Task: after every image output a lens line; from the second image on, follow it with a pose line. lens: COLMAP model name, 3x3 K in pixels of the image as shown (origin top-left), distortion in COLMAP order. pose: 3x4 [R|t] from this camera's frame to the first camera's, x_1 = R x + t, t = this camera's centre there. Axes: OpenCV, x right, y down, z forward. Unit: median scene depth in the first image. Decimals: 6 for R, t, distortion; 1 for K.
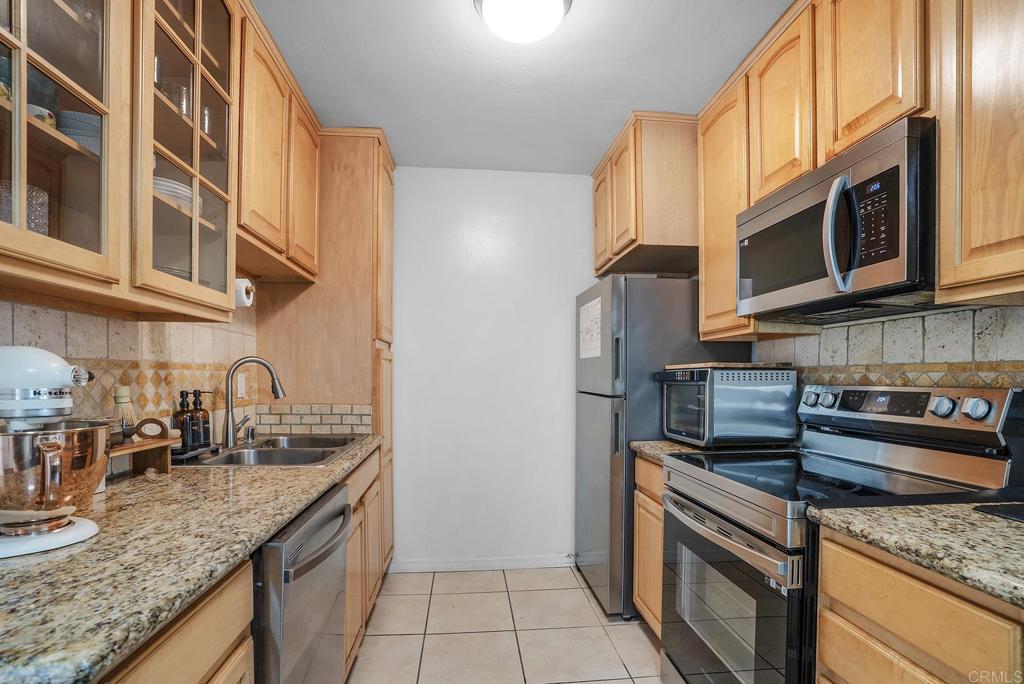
lens RADIAL K [[489.4, 0, 511.1], [0, 489.4, 376.1], [0, 0, 1]] dist [-0.049723, 0.000849]
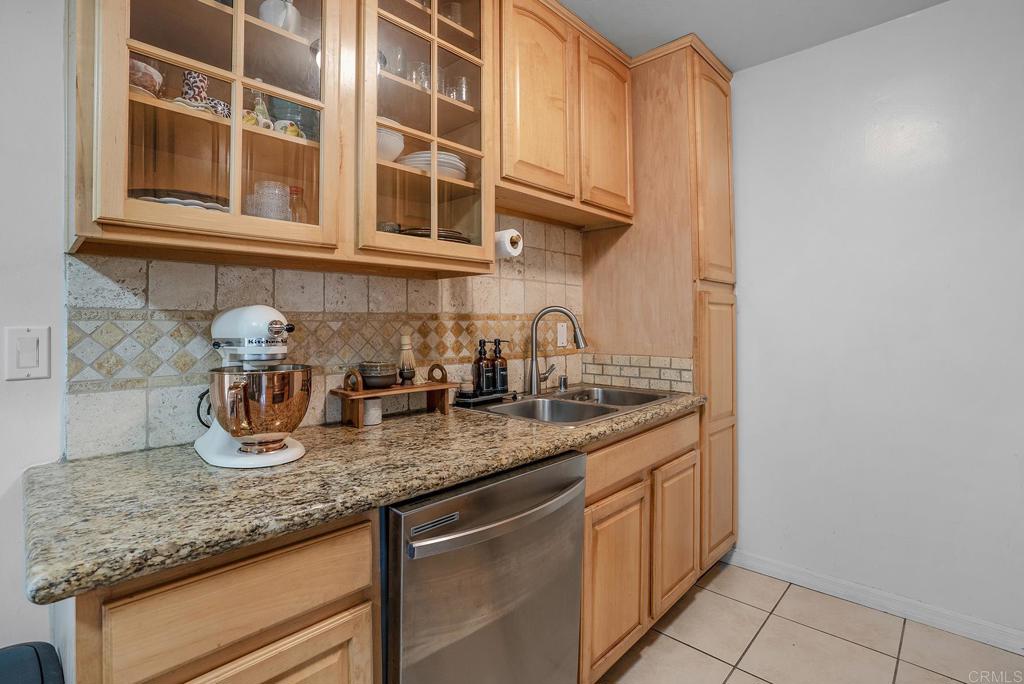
lens RADIAL K [[481.5, 0, 514.1], [0, 481.5, 314.9], [0, 0, 1]] dist [-0.073270, 0.021779]
pose [[0.654005, -0.022406, -0.756158, 0.206178], [0.008303, 0.999714, -0.022442, -0.000802], [0.756445, 0.008399, 0.654004, 0.345742]]
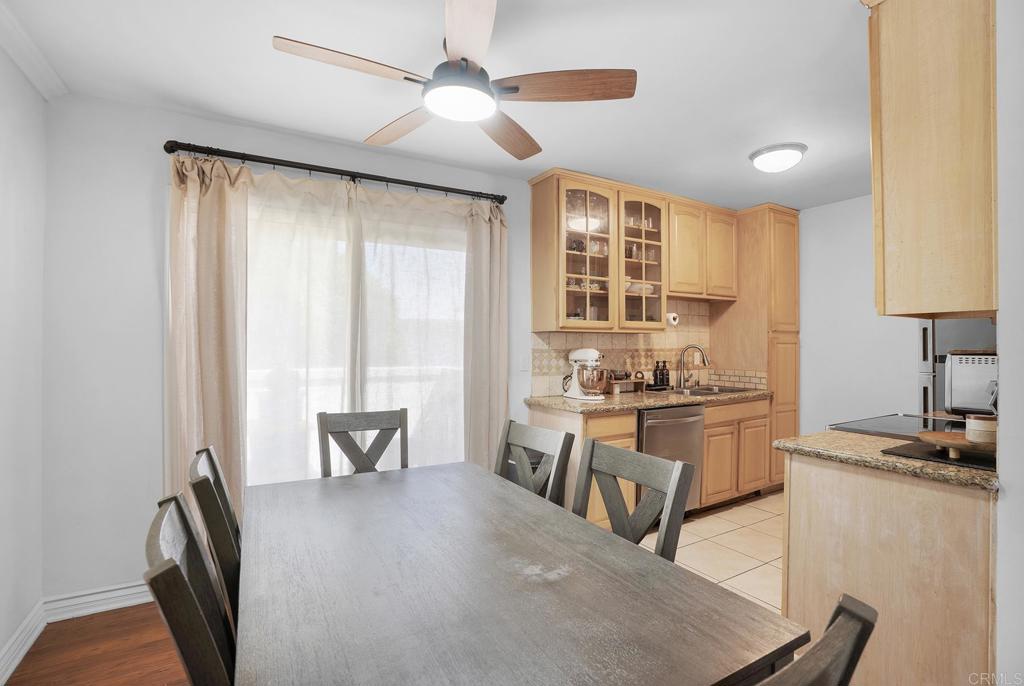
lens RADIAL K [[474.9, 0, 514.6], [0, 474.9, 347.8], [0, 0, 1]] dist [-0.063021, 0.000419]
pose [[0.417804, 0.000987, -0.908537, 1.187079], [0.001550, 0.999997, 0.001799, -0.040232], [0.908536, -0.002160, 0.417802, -0.643837]]
